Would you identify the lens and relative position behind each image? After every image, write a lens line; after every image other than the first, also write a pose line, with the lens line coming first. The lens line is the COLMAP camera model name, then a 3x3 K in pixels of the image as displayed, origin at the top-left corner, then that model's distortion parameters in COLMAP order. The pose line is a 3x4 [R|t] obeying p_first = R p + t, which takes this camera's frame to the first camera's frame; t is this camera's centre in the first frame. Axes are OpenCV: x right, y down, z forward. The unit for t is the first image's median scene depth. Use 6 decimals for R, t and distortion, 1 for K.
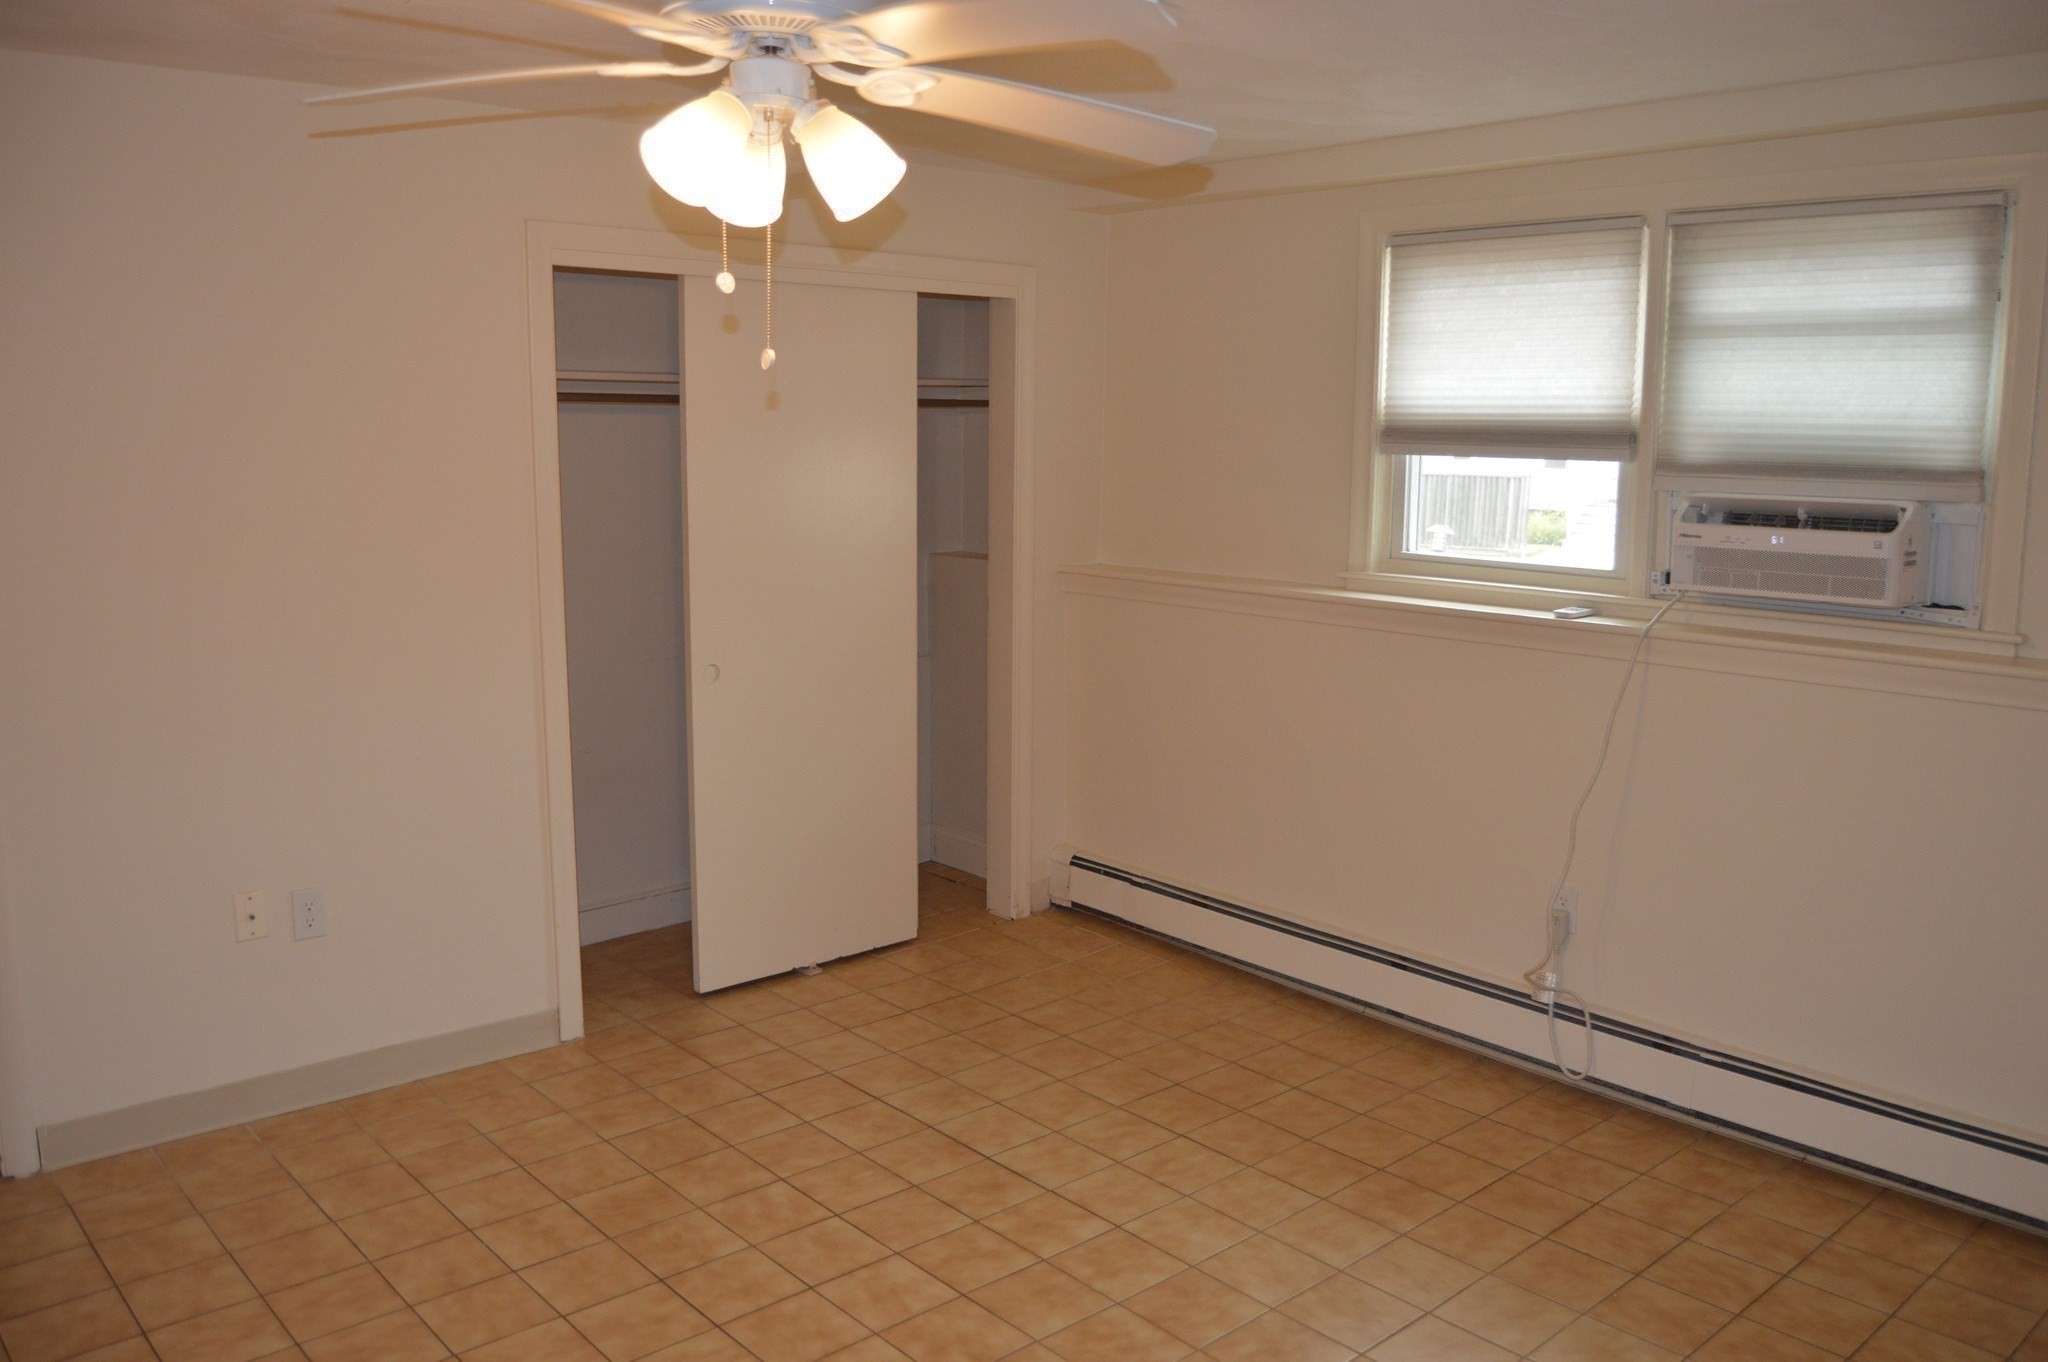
lens RADIAL K [[1652.7, 0, 1024.0], [0, 1652.7, 681.0], [0, 0, 1]] dist [-0.100900, 0.020543]
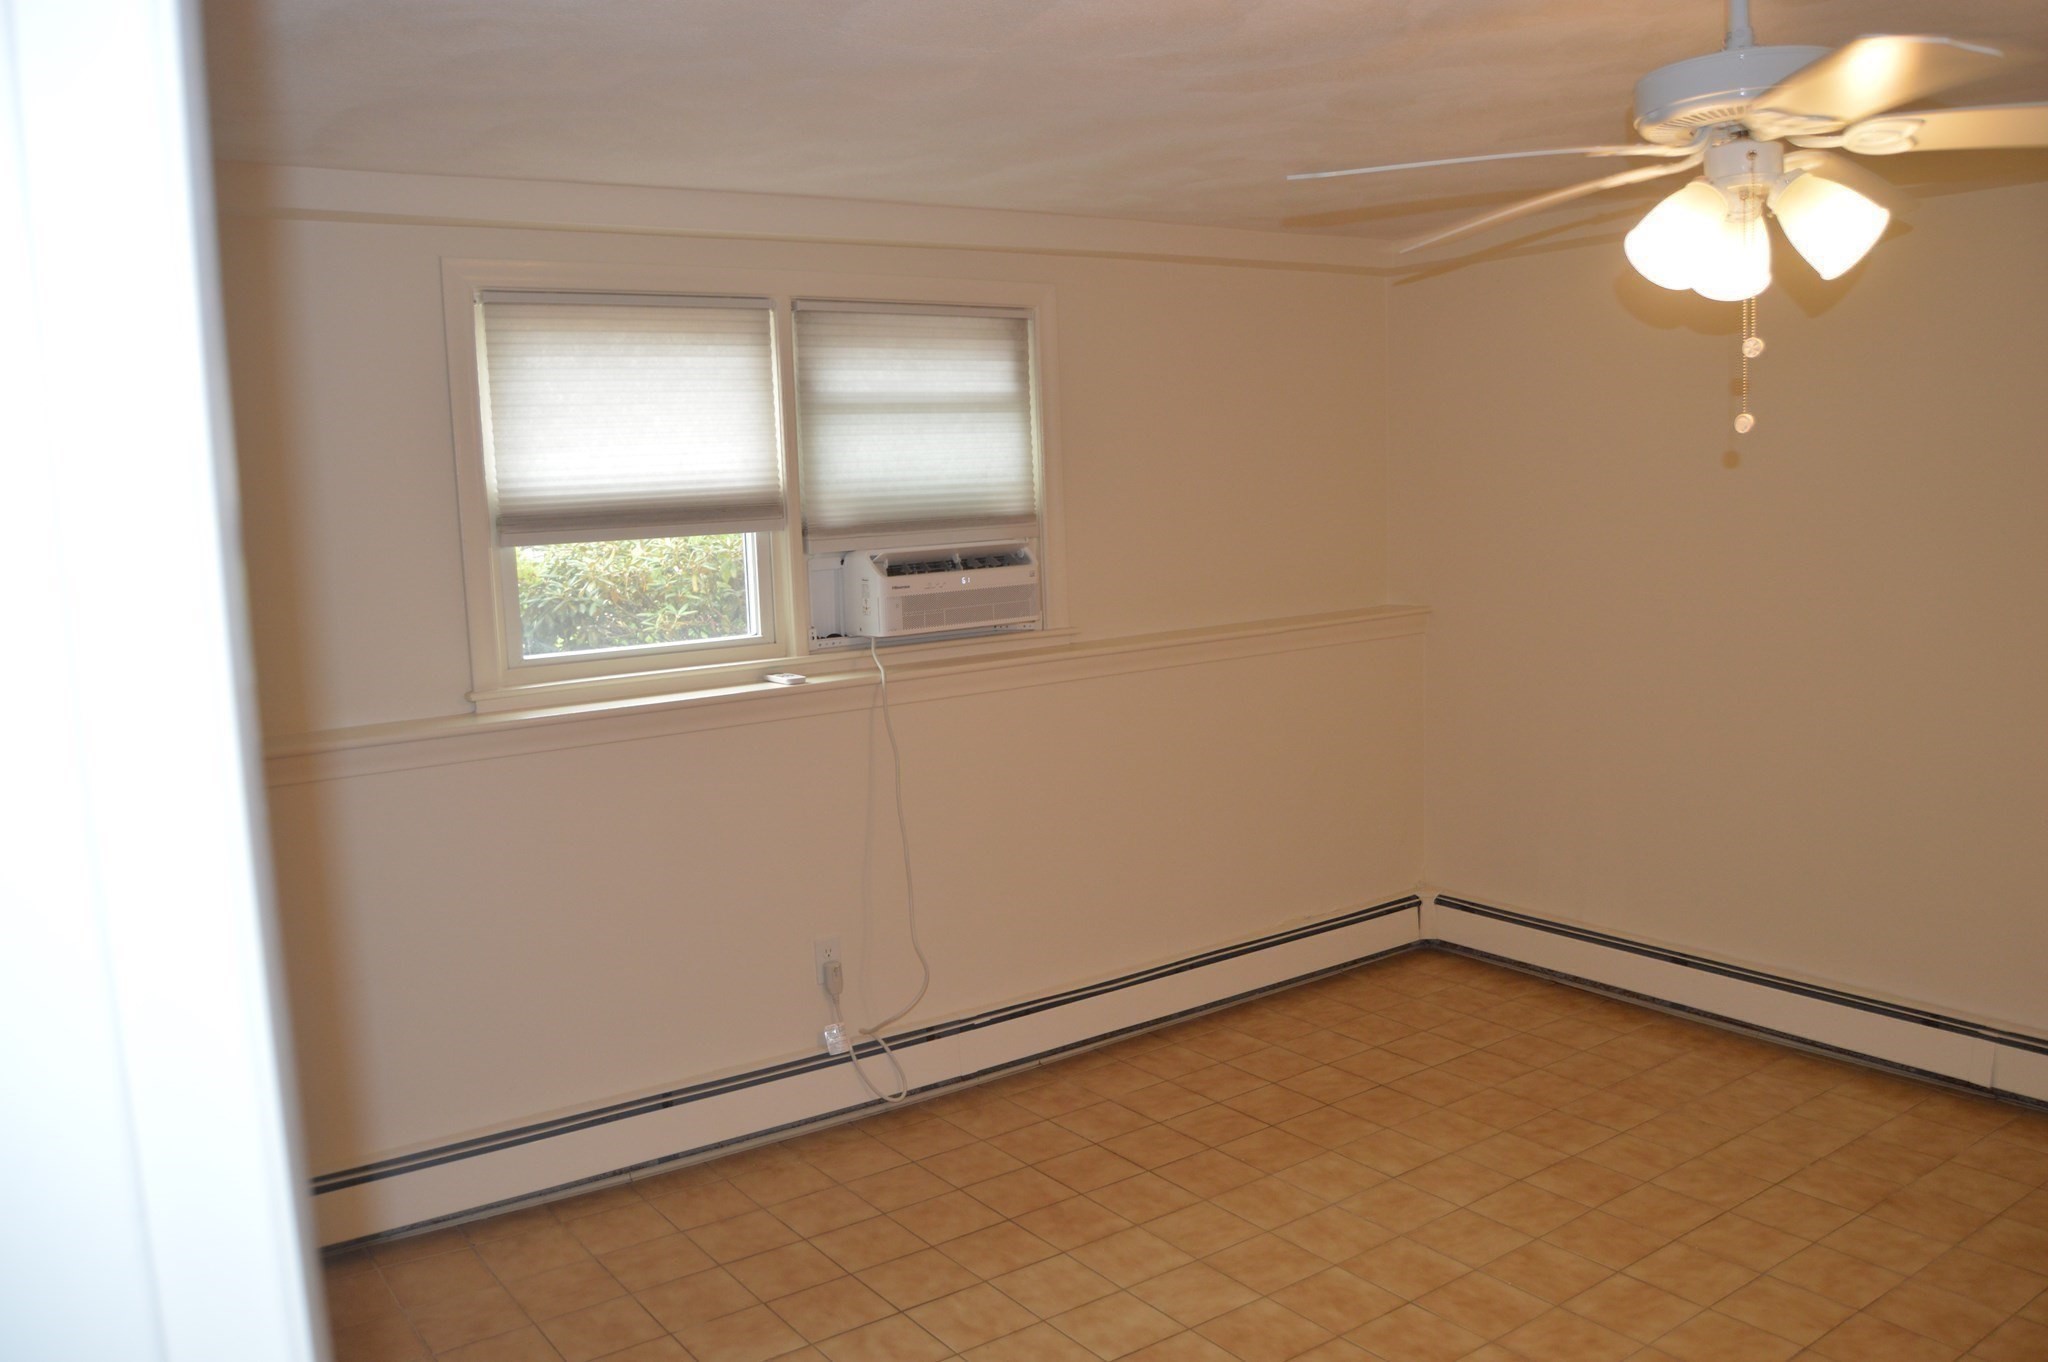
lens RADIAL K [[1652.7, 0, 1024.0], [0, 1652.7, 681.0], [0, 0, 1]] dist [-0.100900, 0.020543]
pose [[0.081351, -0.132498, 0.987839, -0.714756], [0.192441, 0.974562, 0.114869, -0.138314], [-0.977931, 0.180756, 0.104780, 0.788049]]
